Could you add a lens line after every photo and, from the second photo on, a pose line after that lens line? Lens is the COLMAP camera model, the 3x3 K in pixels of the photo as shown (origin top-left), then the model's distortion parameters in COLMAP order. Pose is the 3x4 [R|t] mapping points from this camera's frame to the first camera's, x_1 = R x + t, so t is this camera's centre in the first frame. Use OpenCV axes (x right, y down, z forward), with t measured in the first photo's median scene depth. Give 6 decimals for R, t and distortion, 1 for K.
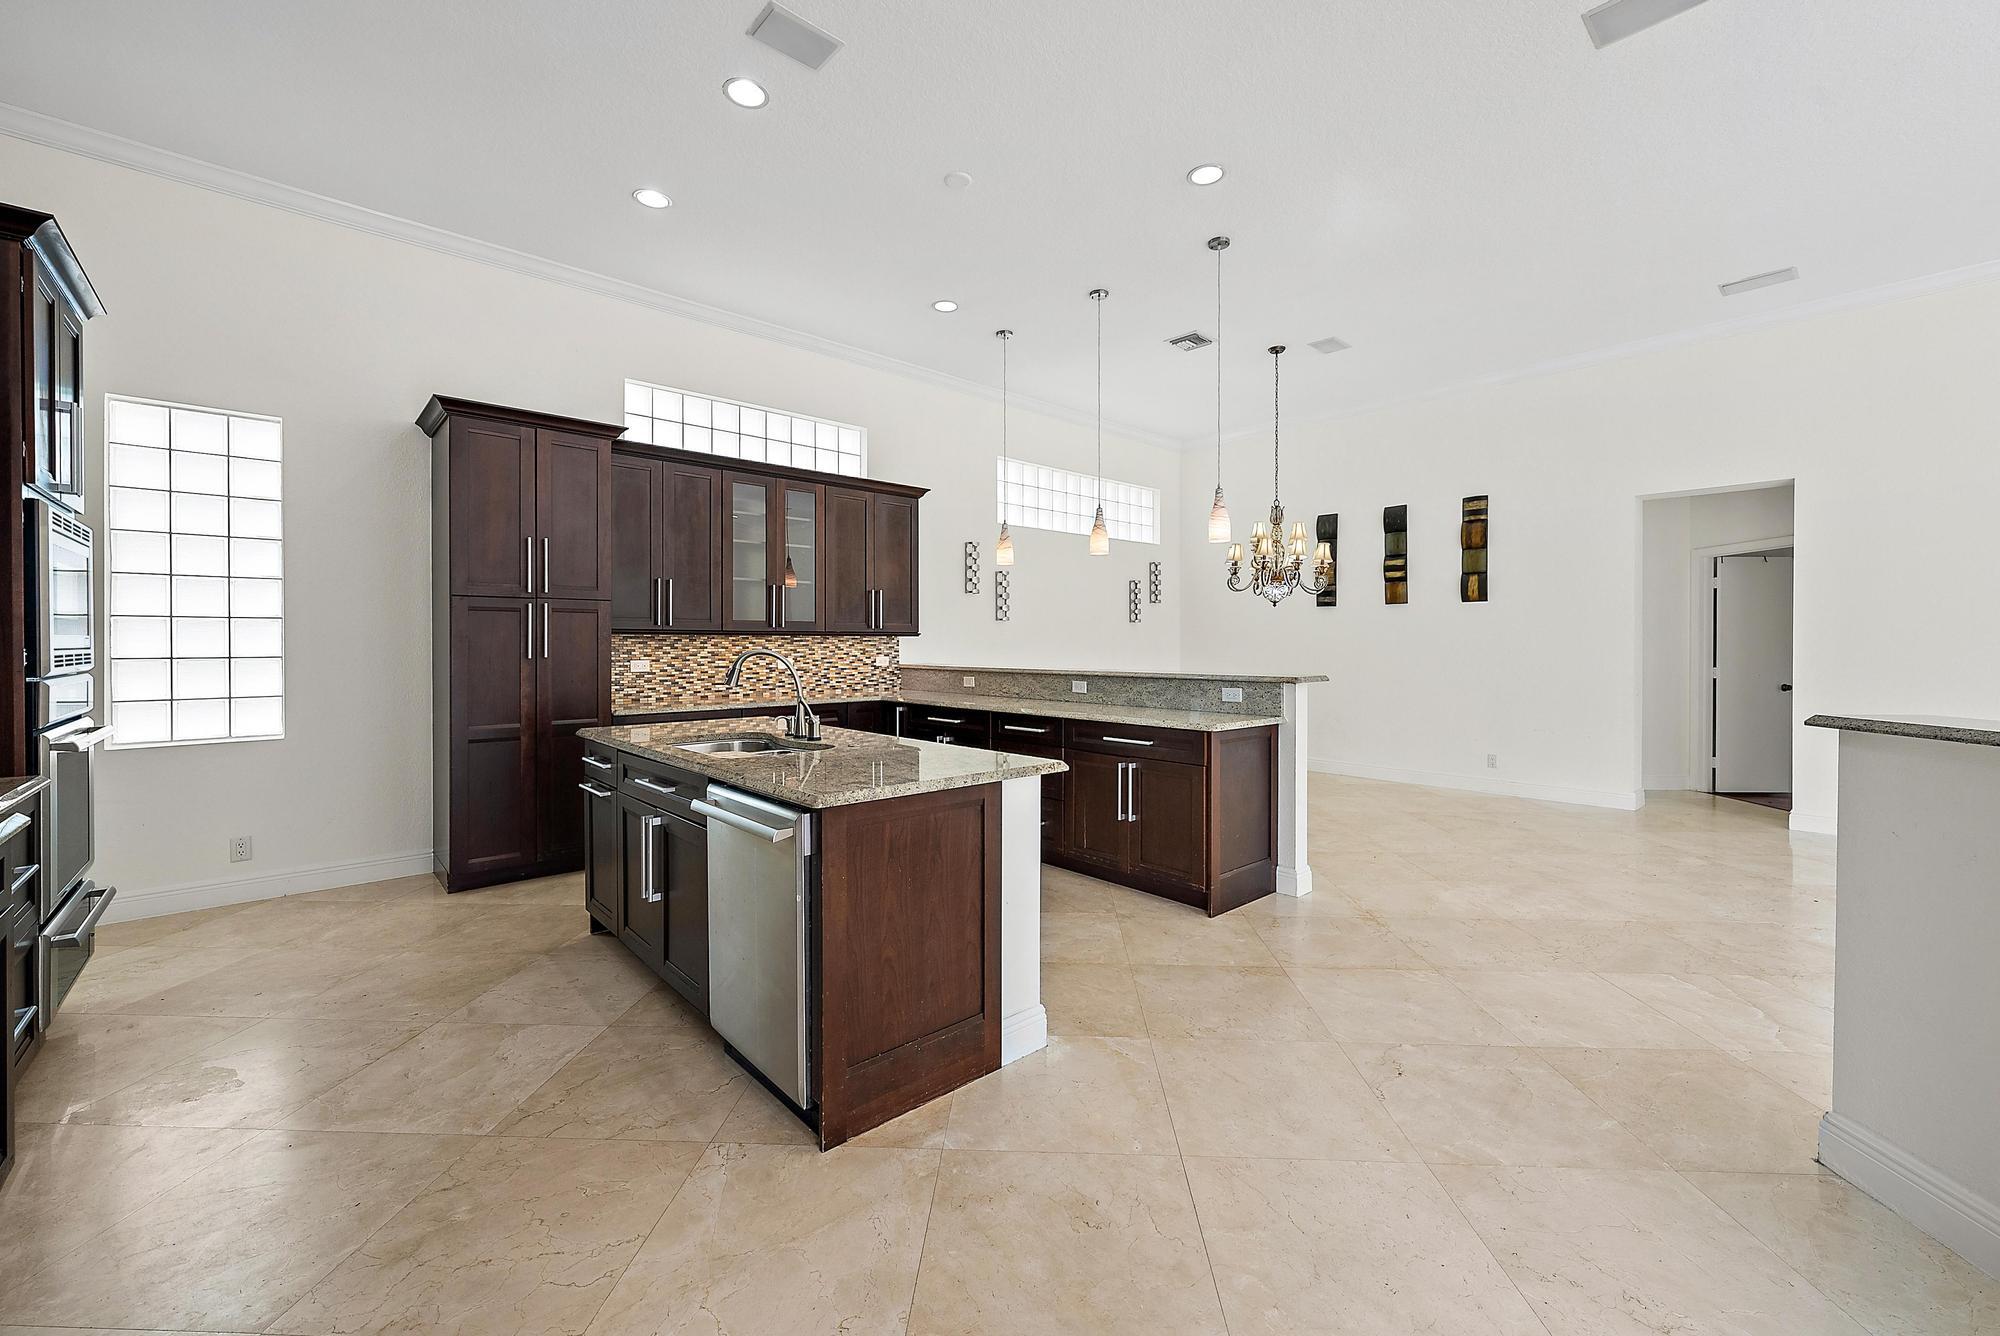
lens RADIAL K [[804.5, 0, 995.2], [0, 804.5, 652.4], [0, 0, 1]] dist [-0.002607, -0.000159]
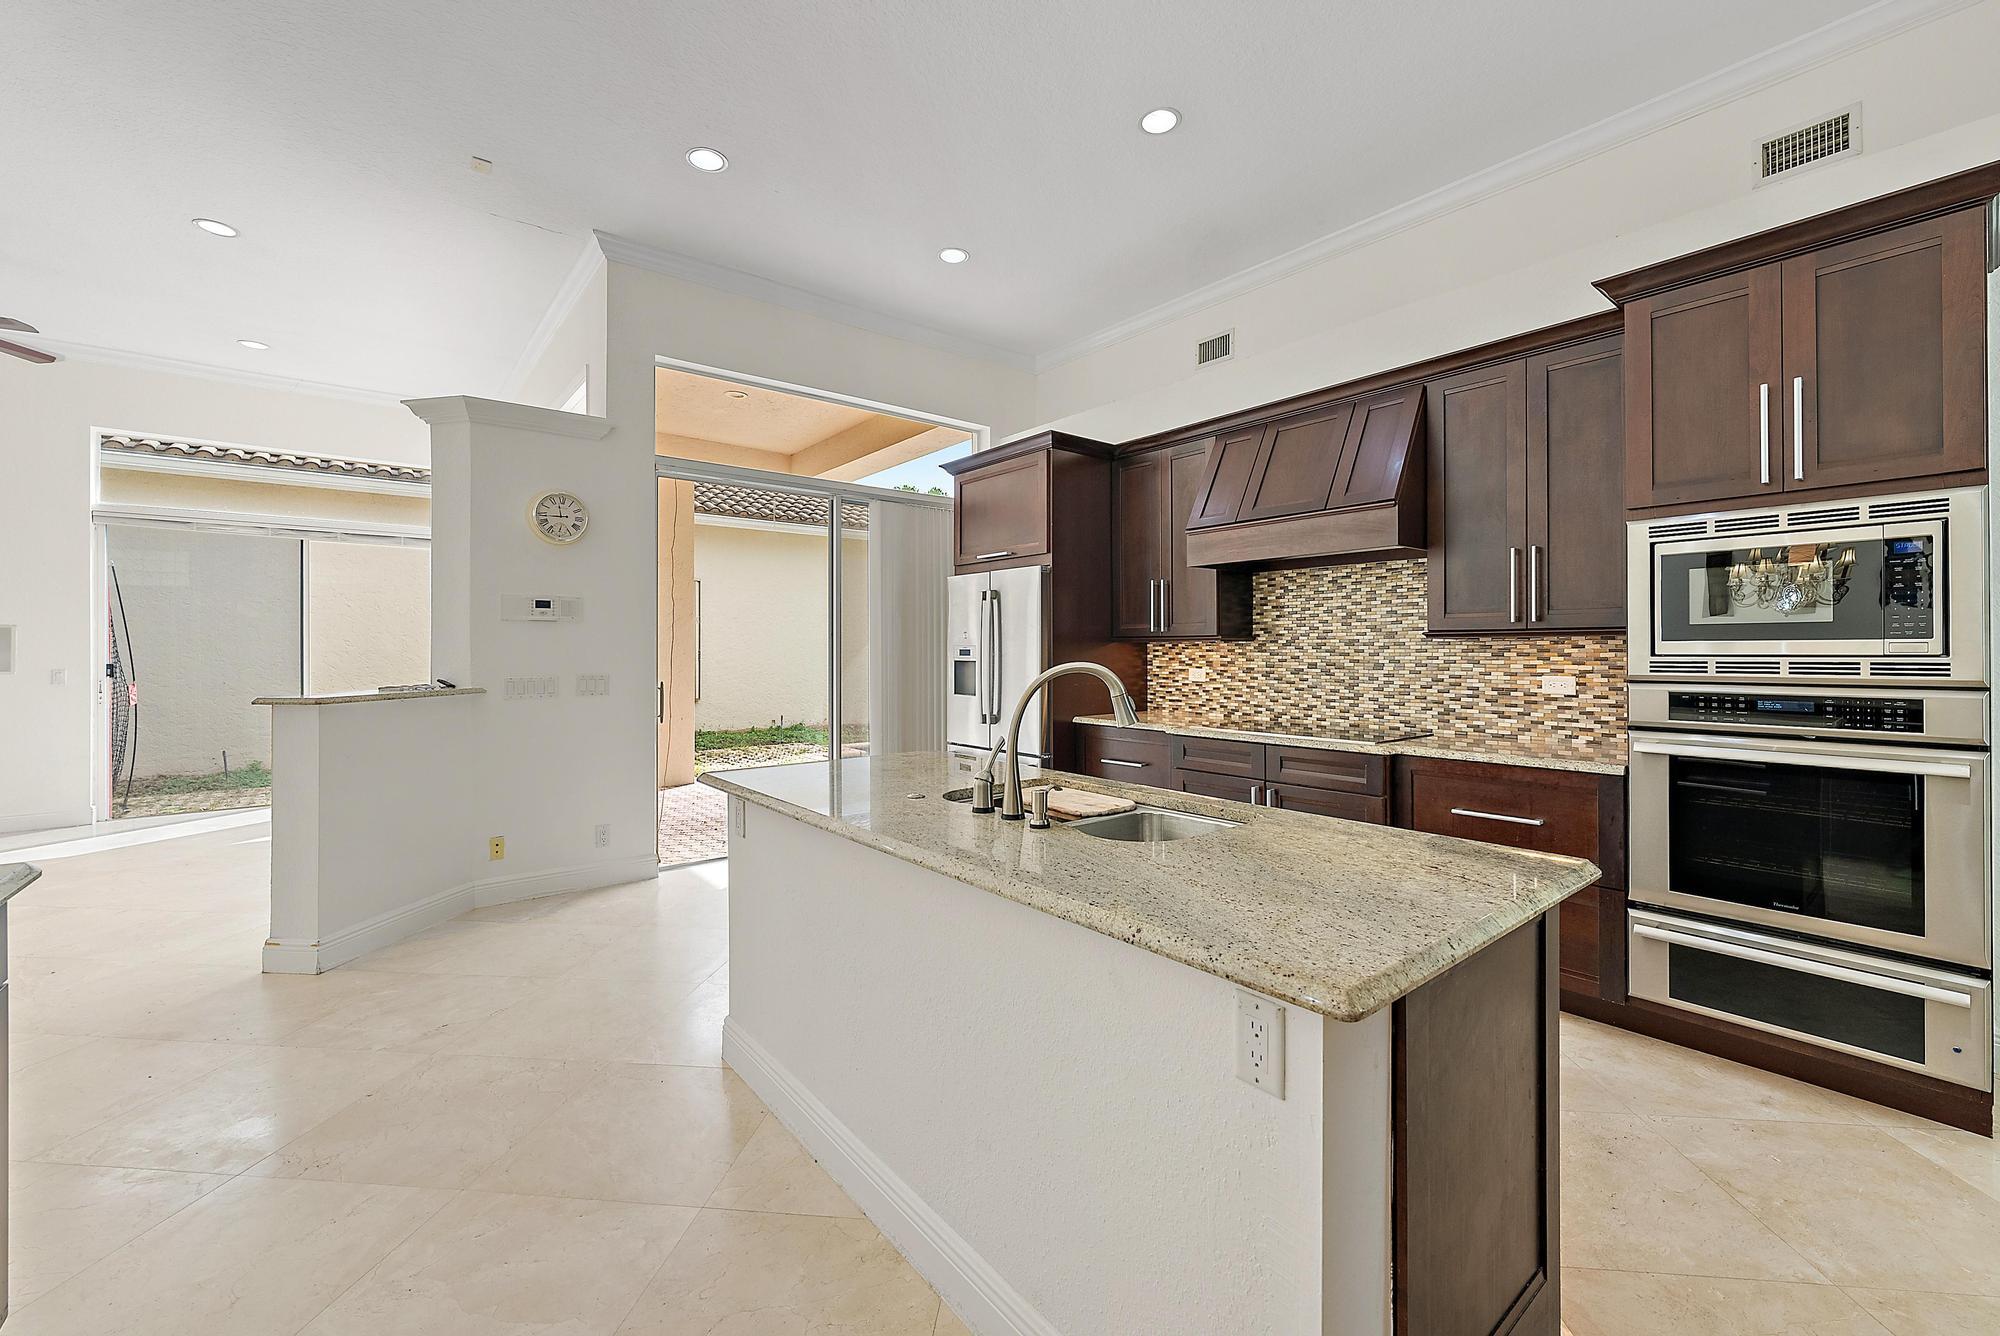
lens RADIAL K [[804.5, 0, 1000.5], [0, 804.5, 652.3], [0, 0, 1]] dist [-0.002607, -0.000159]
pose [[-0.998805, 0.002827, 0.048785, -0.127612], [0.003470, 0.999908, 0.013104, -0.009347], [-0.048743, 0.013258, -0.998723, 0.762298]]
